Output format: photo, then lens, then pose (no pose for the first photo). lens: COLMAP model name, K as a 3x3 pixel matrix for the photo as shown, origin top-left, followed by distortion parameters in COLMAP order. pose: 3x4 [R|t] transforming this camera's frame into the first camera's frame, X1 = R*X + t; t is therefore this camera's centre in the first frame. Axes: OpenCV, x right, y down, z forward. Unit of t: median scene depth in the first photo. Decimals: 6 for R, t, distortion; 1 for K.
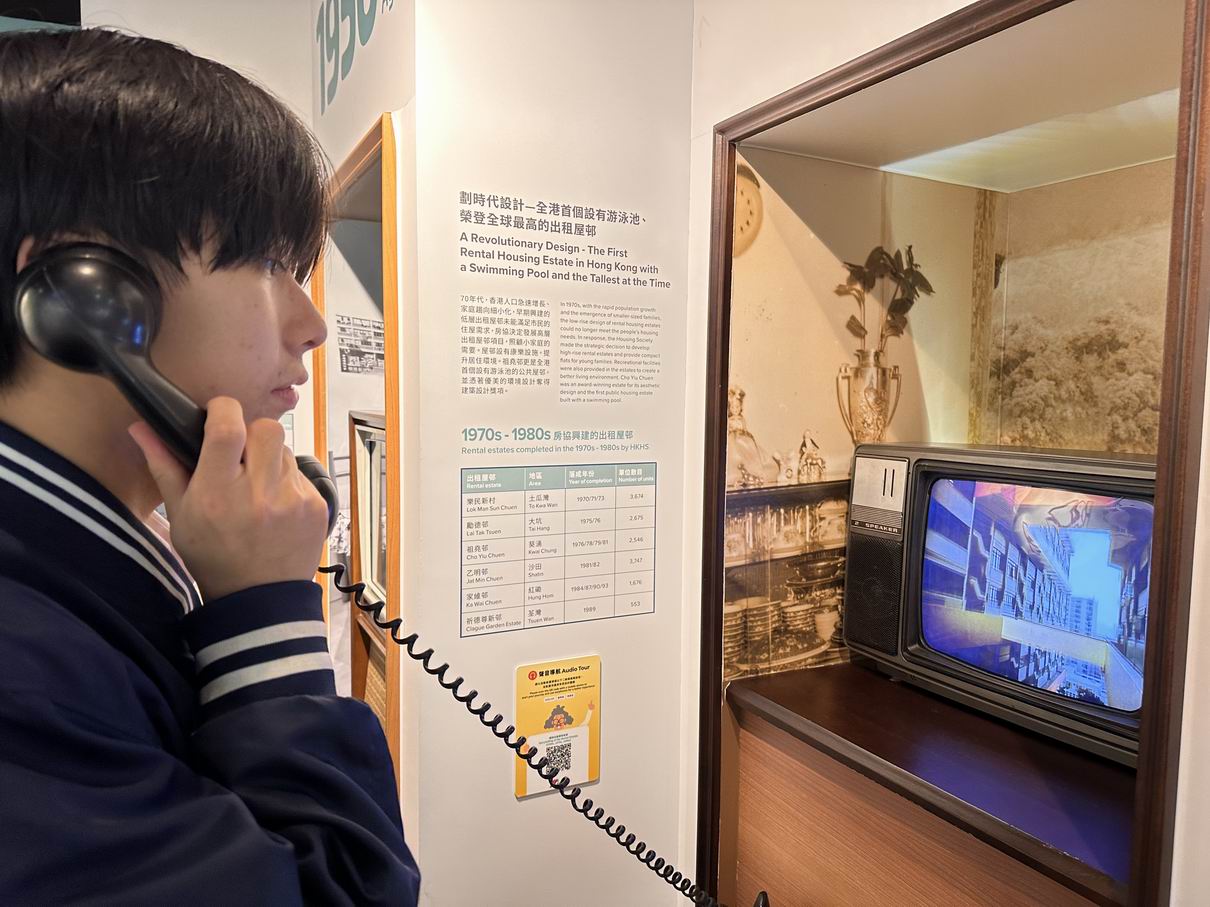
lens RADIAL K [[858.9, 0, 622.6], [0, 858.9, 458.0], [0, 0, 1]] dist [0.146472, -0.220271]
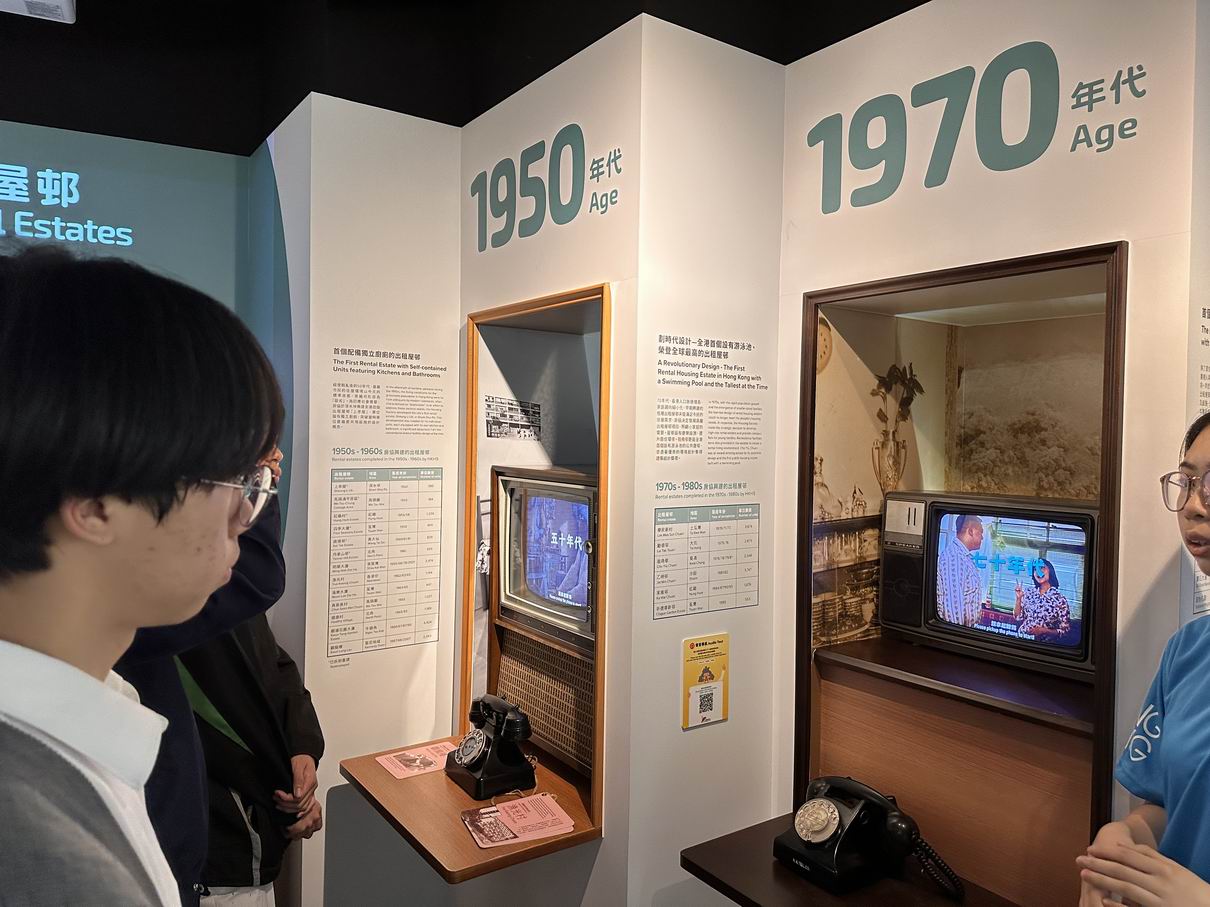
lens RADIAL K [[869.5, 0, 600.0], [0, 869.5, 438.6], [0, 0, 1]] dist [0.124475, -0.142625]
pose [[0.991542, 0.003735, 0.129735, -0.444588], [0.004546, 0.997973, -0.063470, -0.013366], [-0.129709, 0.063523, 0.989515, -0.494091]]
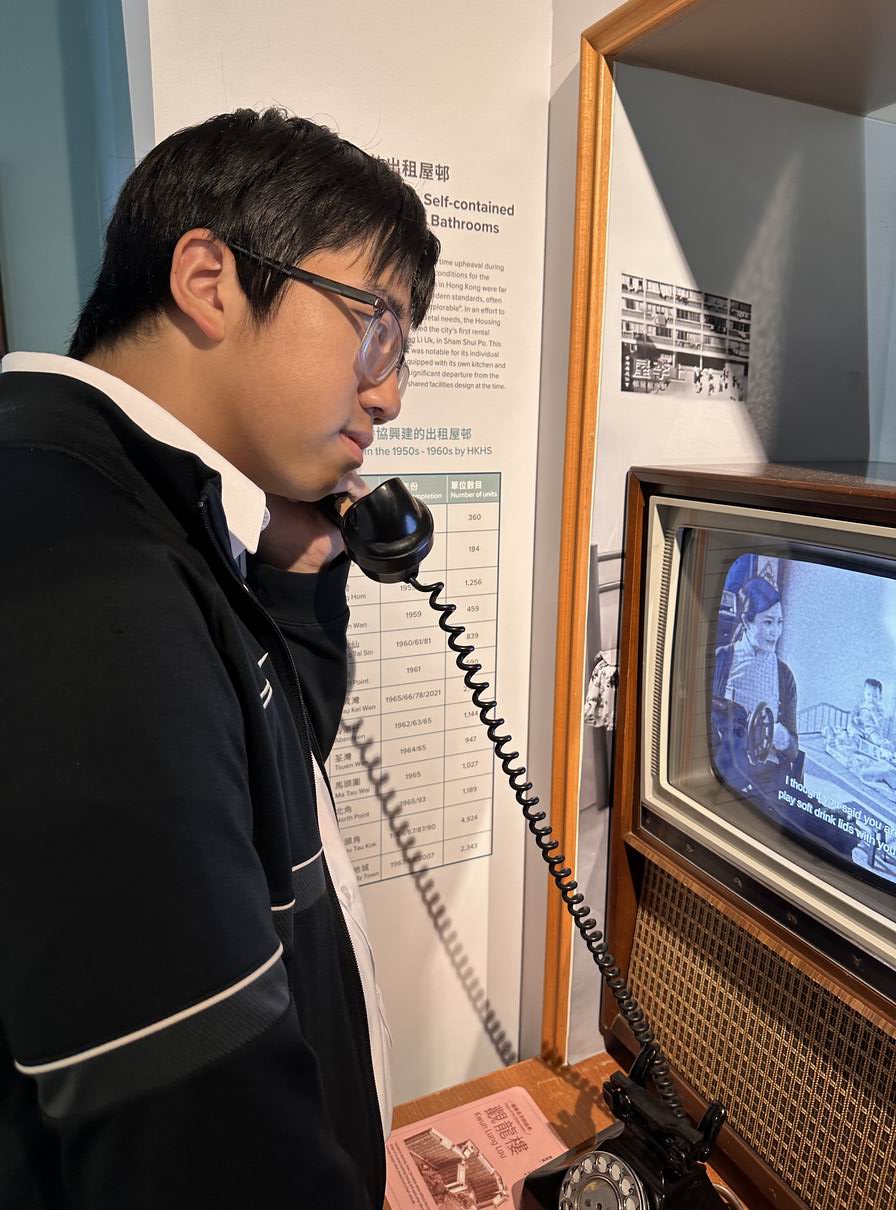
lens RADIAL K [[830.1, 0, 426.8], [0, 830.1, 606.7], [0, 0, 1]] dist [0.034886, -0.000935]
pose [[0.998321, 0.005868, -0.057623, -0.559642], [0.002662, 0.989156, 0.146842, -0.062168], [0.057860, -0.146749, 0.987480, 0.669018]]
